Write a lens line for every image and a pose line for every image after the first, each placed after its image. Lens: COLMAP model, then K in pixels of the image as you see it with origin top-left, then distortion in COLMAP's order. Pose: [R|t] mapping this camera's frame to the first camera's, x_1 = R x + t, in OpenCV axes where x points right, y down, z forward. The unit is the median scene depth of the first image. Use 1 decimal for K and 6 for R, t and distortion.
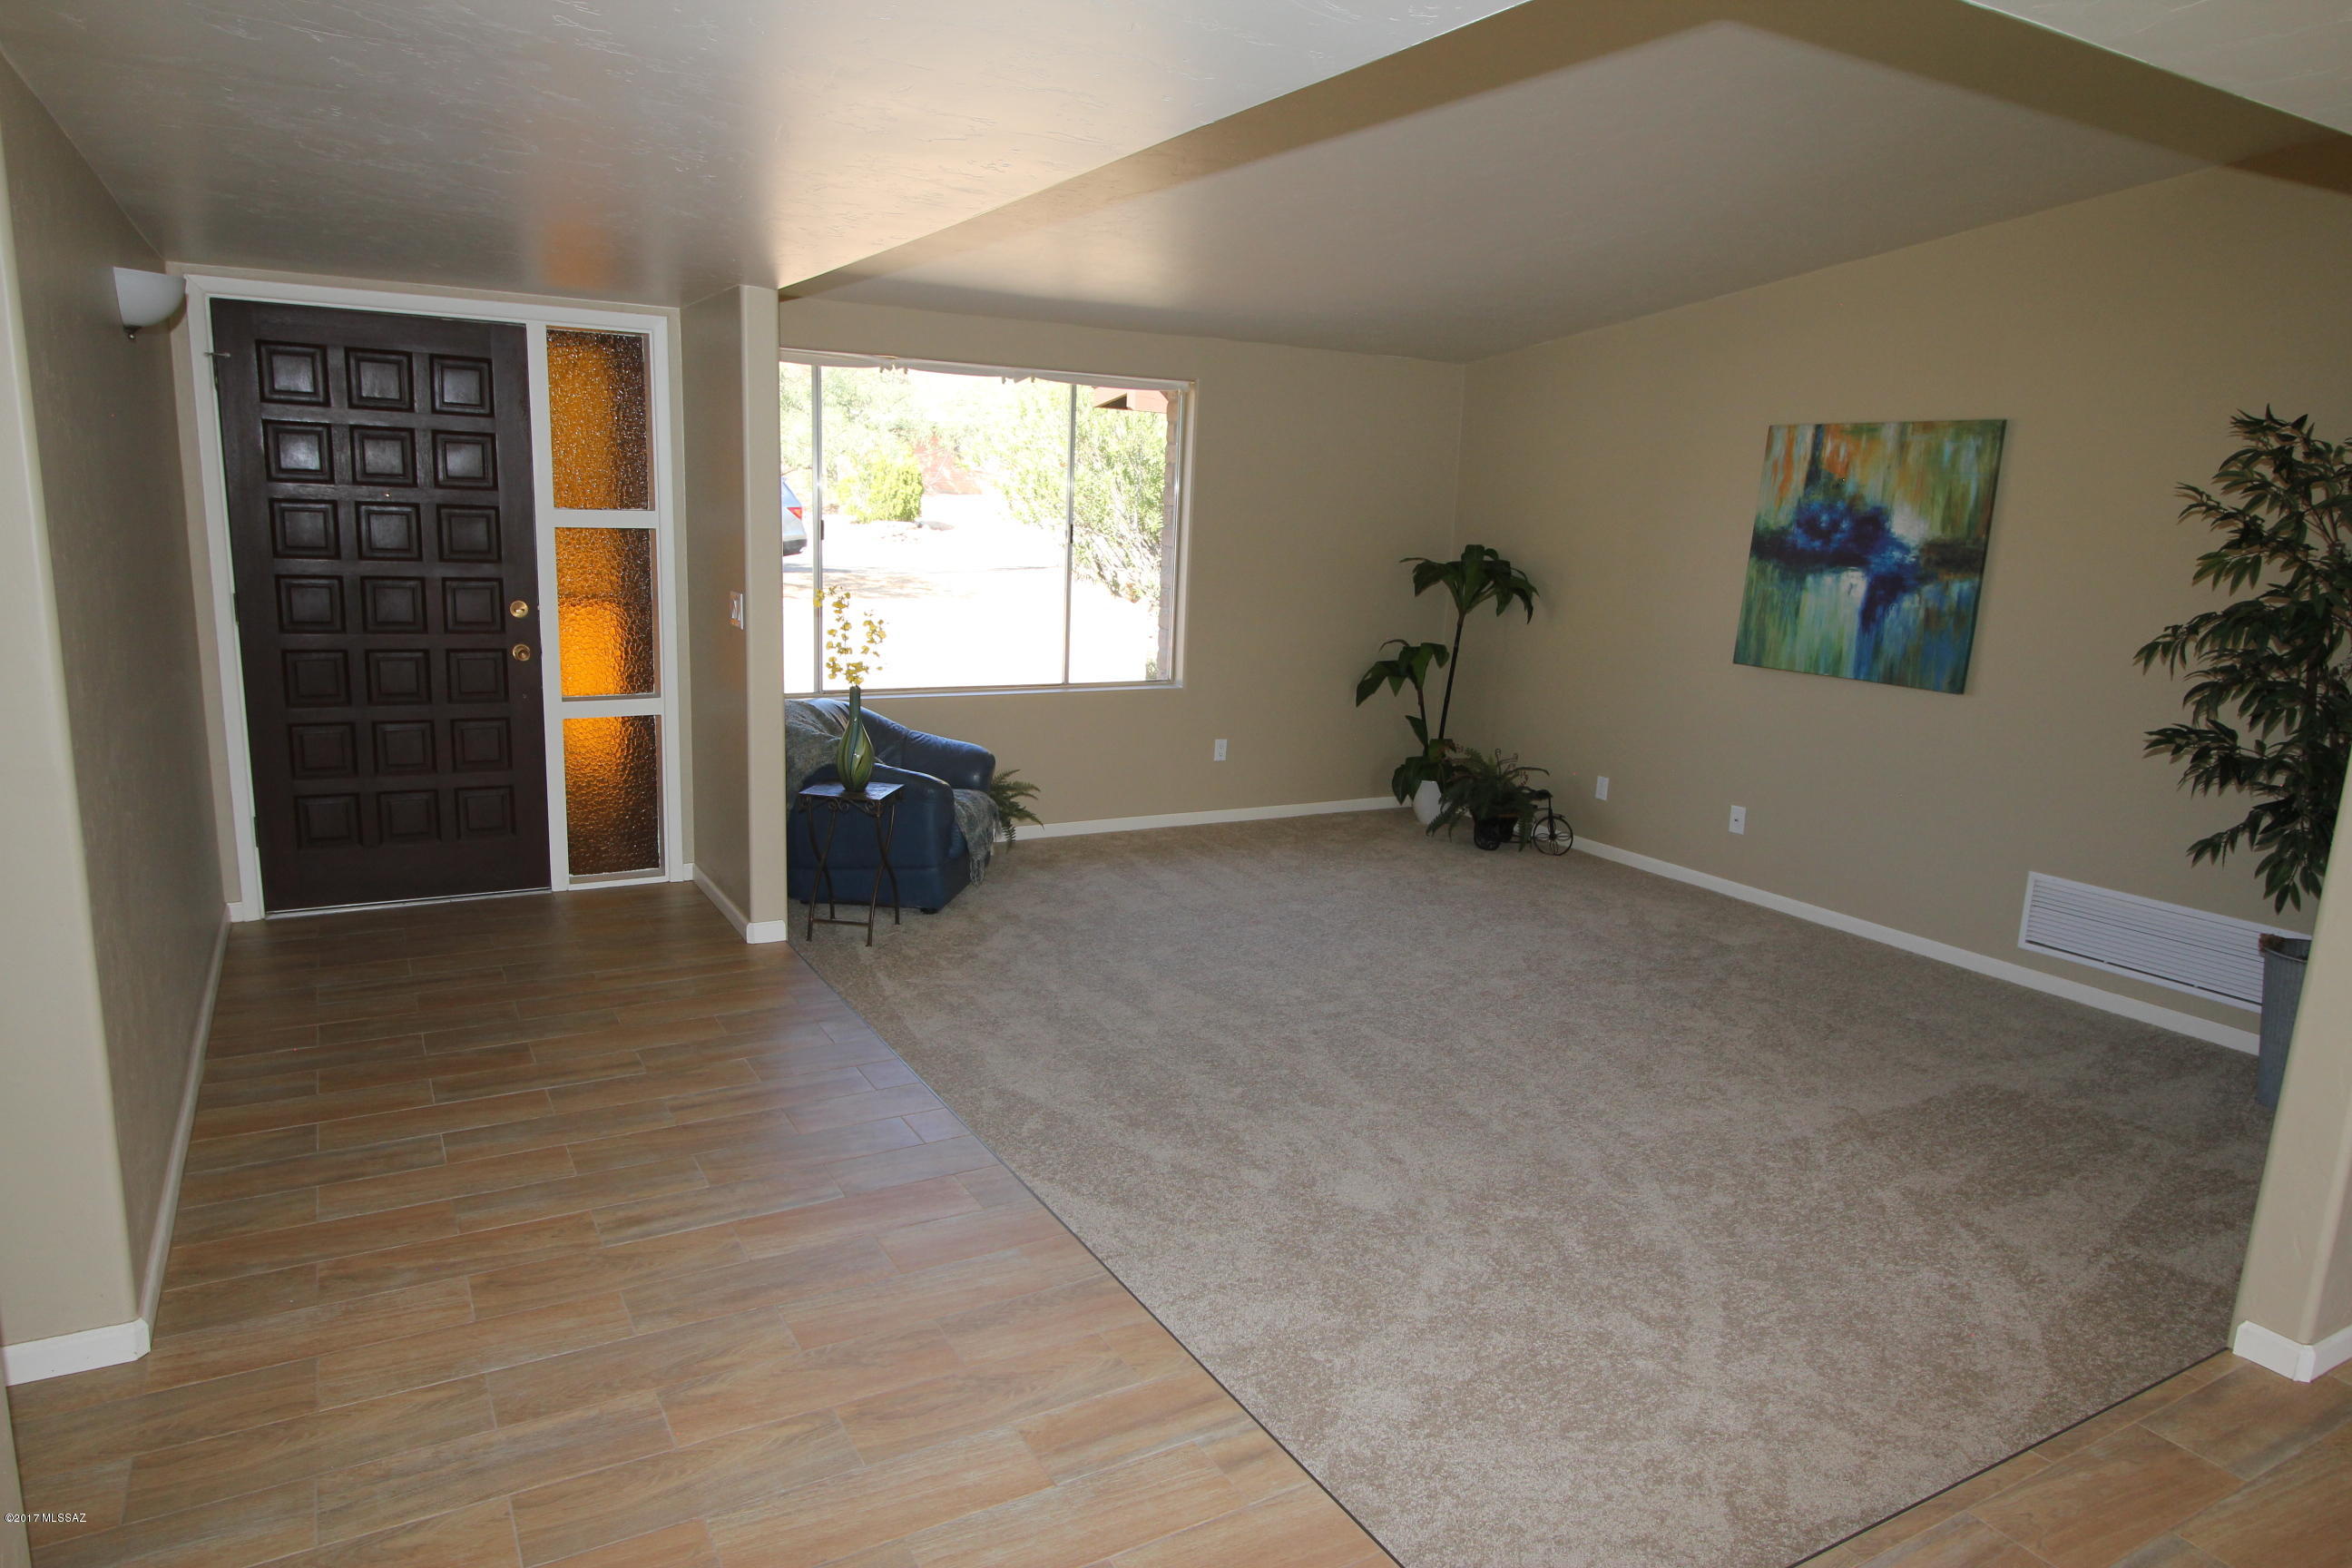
lens RADIAL K [[1456.6, 0, 1164.5], [0, 1456.6, 790.4], [0, 0, 1]] dist [0.008977, 0.001678]
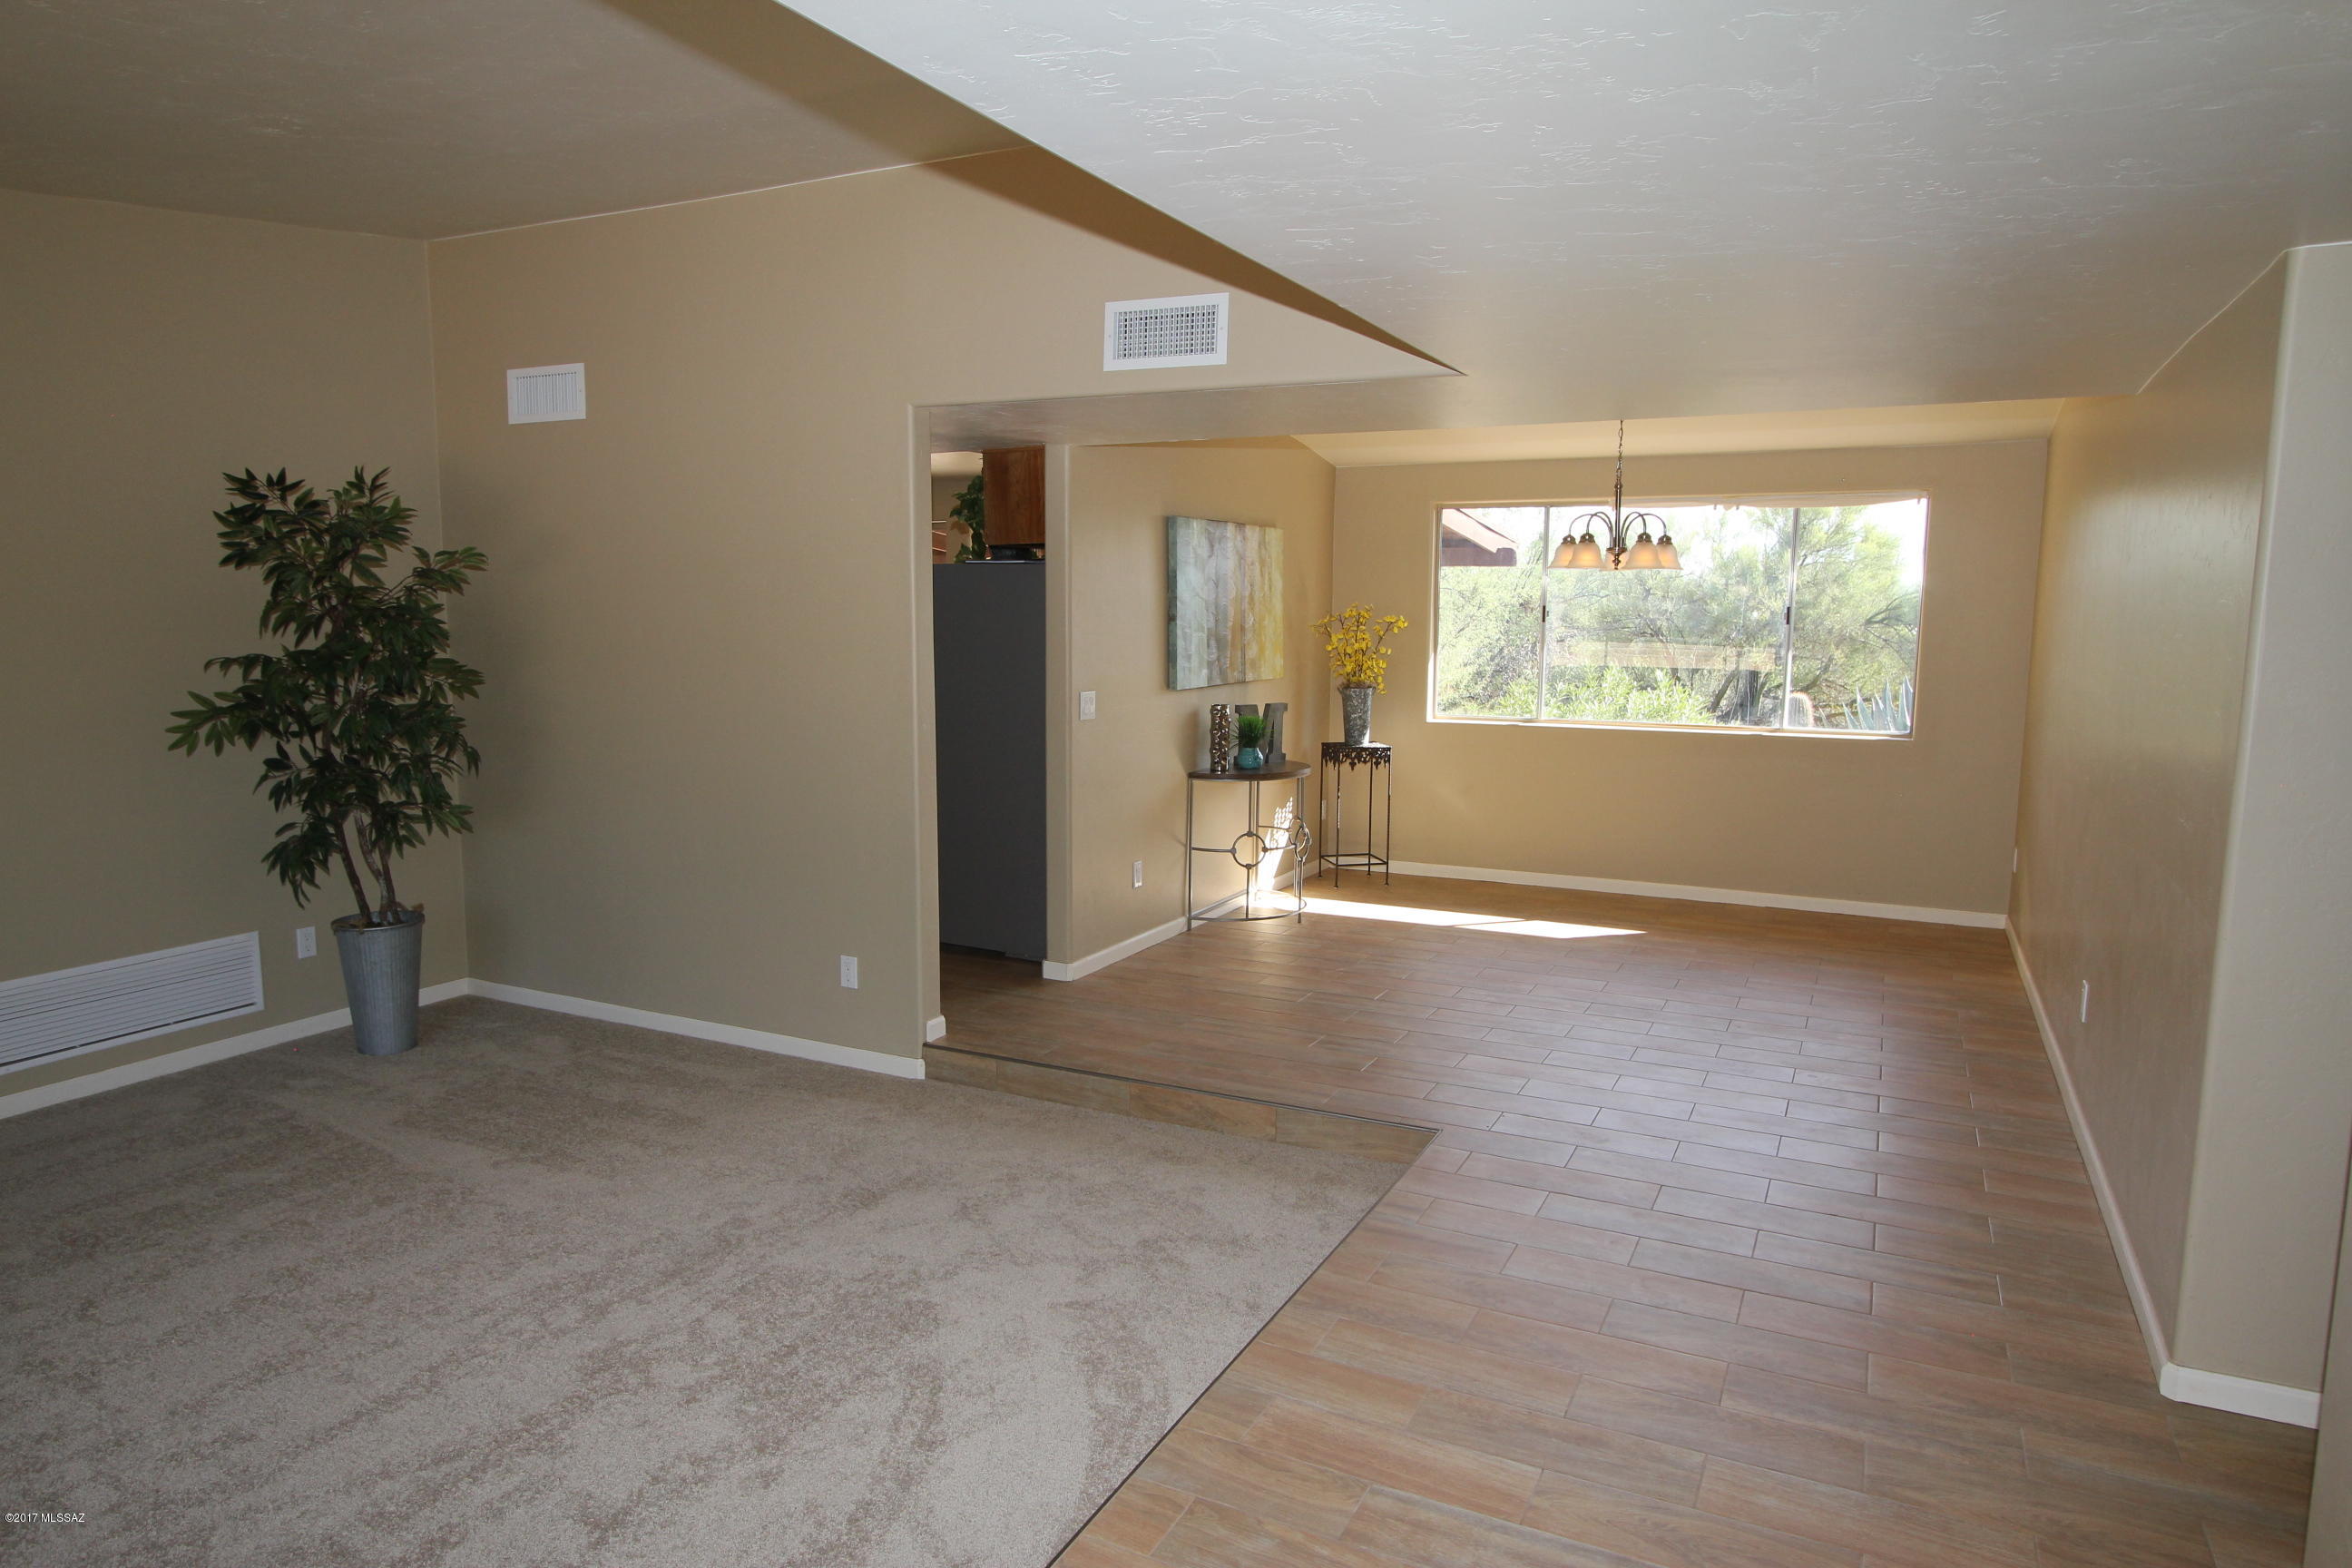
lens RADIAL K [[1456.6, 0, 1168.7], [0, 1456.6, 783.1], [0, 0, 1]] dist [0.008977, 0.001678]
pose [[-0.543133, -0.145933, 0.826868, -0.729515], [0.138431, 0.955741, 0.259608, -0.289891], [-0.828157, 0.255466, -0.498892, 1.339796]]
